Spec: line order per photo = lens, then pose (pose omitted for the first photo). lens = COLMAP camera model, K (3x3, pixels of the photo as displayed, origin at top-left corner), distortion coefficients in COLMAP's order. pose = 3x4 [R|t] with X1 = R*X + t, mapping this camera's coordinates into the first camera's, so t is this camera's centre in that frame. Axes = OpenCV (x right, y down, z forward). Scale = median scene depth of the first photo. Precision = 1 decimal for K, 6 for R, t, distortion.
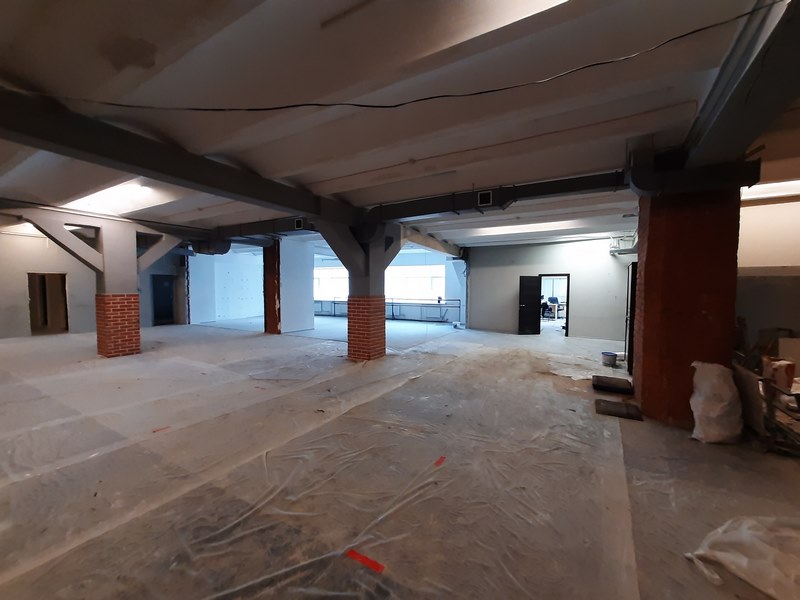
lens RADIAL K [[314.5, 0, 406.8], [0, 314.5, 300.9], [0, 0, 1]] dist [-0.001131, 0.000021]
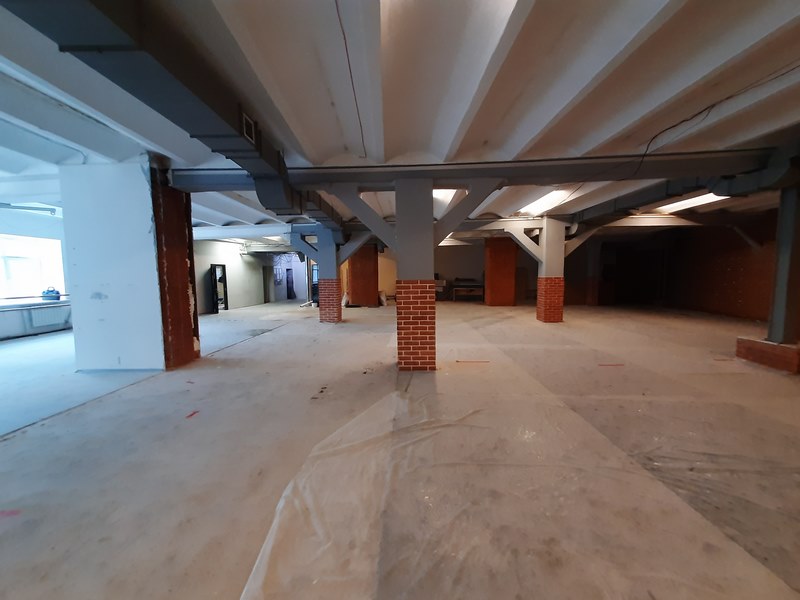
lens RADIAL K [[314.5, 0, 406.8], [0, 314.5, 300.9], [0, 0, 1]] dist [-0.001131, 0.000021]
pose [[-0.486458, -0.069197, 0.870959, -1.088762], [0.046013, 0.993446, 0.104628, -0.035361], [-0.872491, 0.090973, -0.480086, 0.967394]]
